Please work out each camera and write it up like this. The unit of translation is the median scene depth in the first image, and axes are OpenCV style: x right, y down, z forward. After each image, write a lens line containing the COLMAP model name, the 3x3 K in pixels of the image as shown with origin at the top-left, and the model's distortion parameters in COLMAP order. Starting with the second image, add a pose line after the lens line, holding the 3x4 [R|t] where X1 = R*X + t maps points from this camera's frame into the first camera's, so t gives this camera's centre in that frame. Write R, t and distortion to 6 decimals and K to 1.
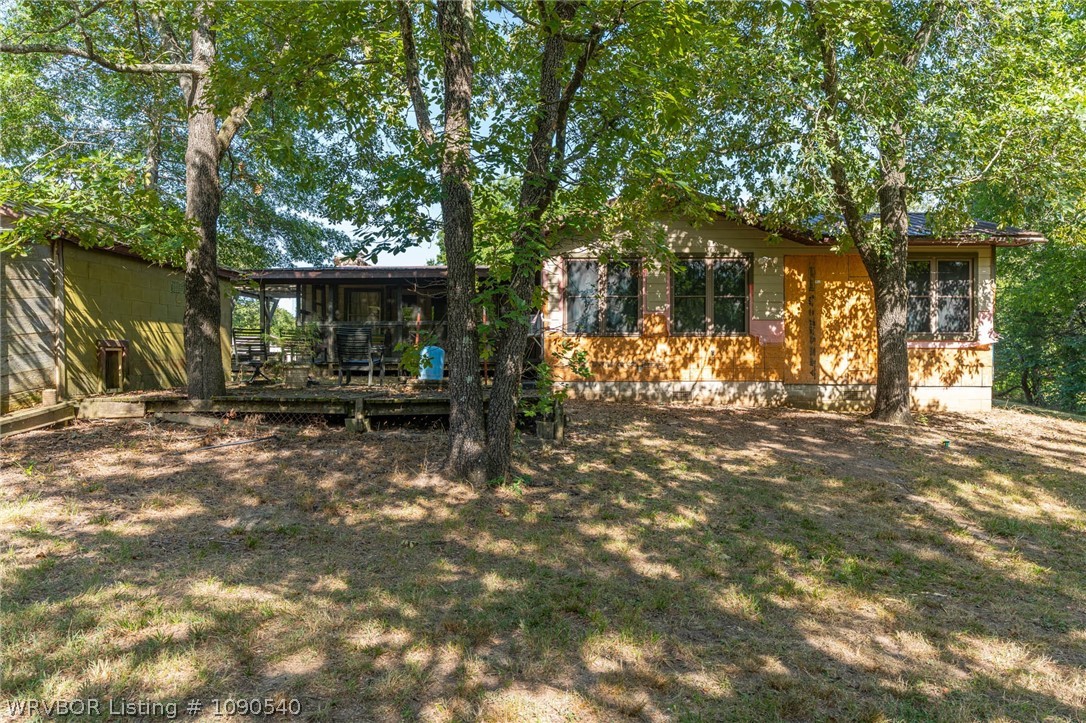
lens RADIAL K [[679.6, 0, 543.7], [0, 679.6, 360.1], [0, 0, 1]] dist [-0.018728, 0.001138]
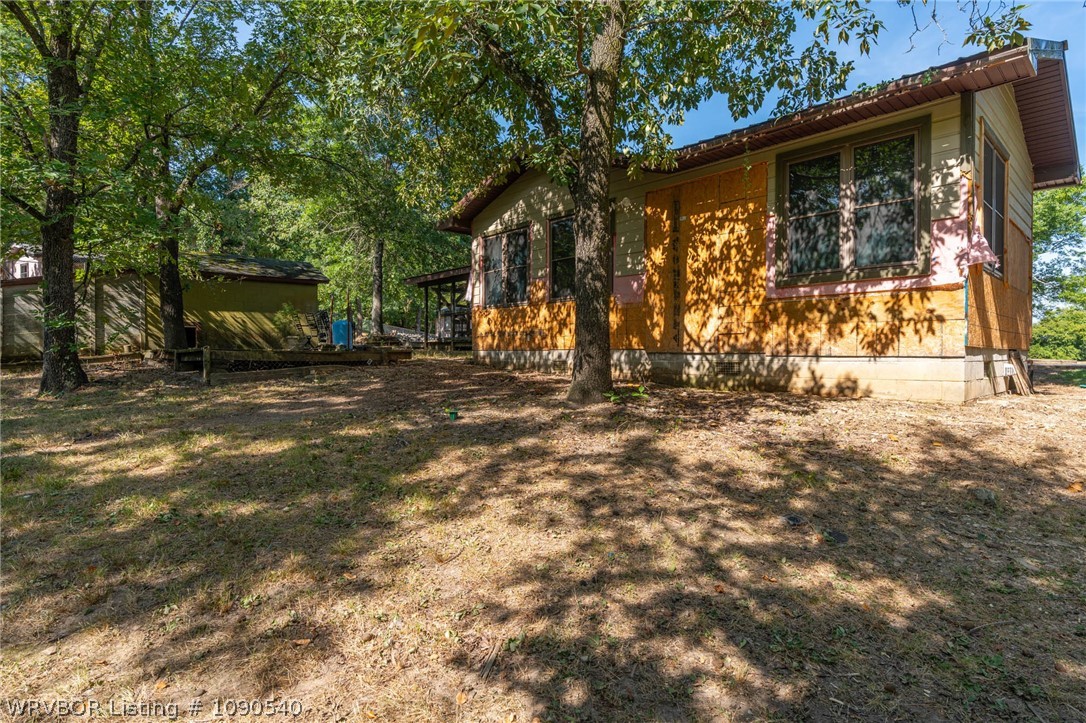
lens RADIAL K [[559.8, 0, 542.8], [0, 559.8, 362.6], [0, 0, 1]] dist [-0.015352, 0.000023]
pose [[0.689701, 0.015143, -0.723936, 0.750810], [0.001703, 0.999745, 0.022535, 0.033384], [0.724092, -0.016775, 0.689499, 0.449625]]
